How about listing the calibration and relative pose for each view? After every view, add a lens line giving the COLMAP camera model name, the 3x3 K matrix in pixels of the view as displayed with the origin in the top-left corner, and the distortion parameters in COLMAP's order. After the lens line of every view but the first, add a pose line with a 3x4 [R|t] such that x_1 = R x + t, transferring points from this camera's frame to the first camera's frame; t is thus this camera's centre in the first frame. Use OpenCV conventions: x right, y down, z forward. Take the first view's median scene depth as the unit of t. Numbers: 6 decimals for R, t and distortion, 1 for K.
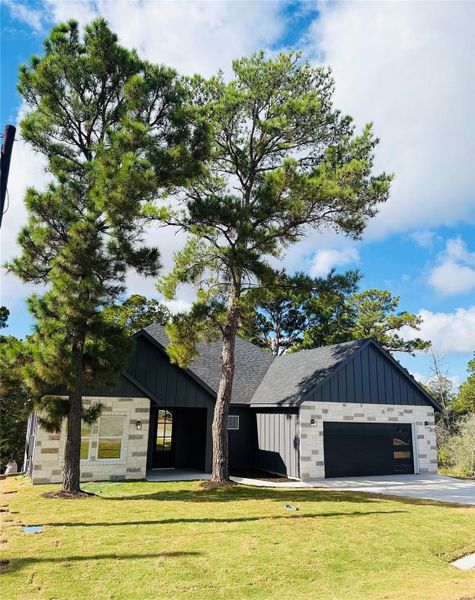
lens RADIAL K [[445.0, 0, 238.0], [0, 445.0, 314.2], [0, 0, 1]] dist [0.068652, -0.096115]
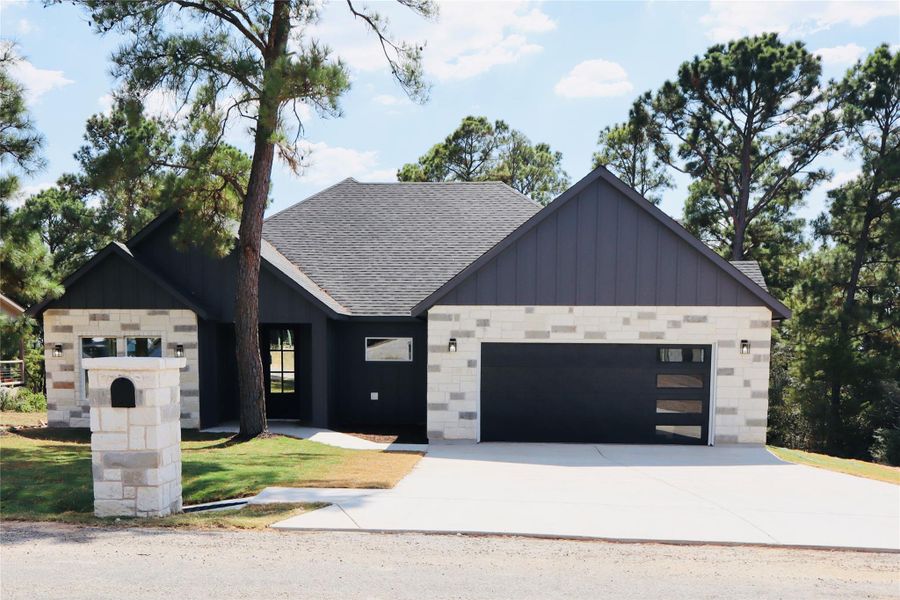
lens RADIAL K [[895.7, 0, 453.6], [0, 895.7, 430.9], [0, 0, 1]] dist [-0.007720, 0.024544]
pose [[0.875098, 0.031621, -0.482912, 0.695717], [0.115969, 0.955087, 0.272689, 0.047511], [0.469846, -0.294632, 0.832128, 0.068963]]
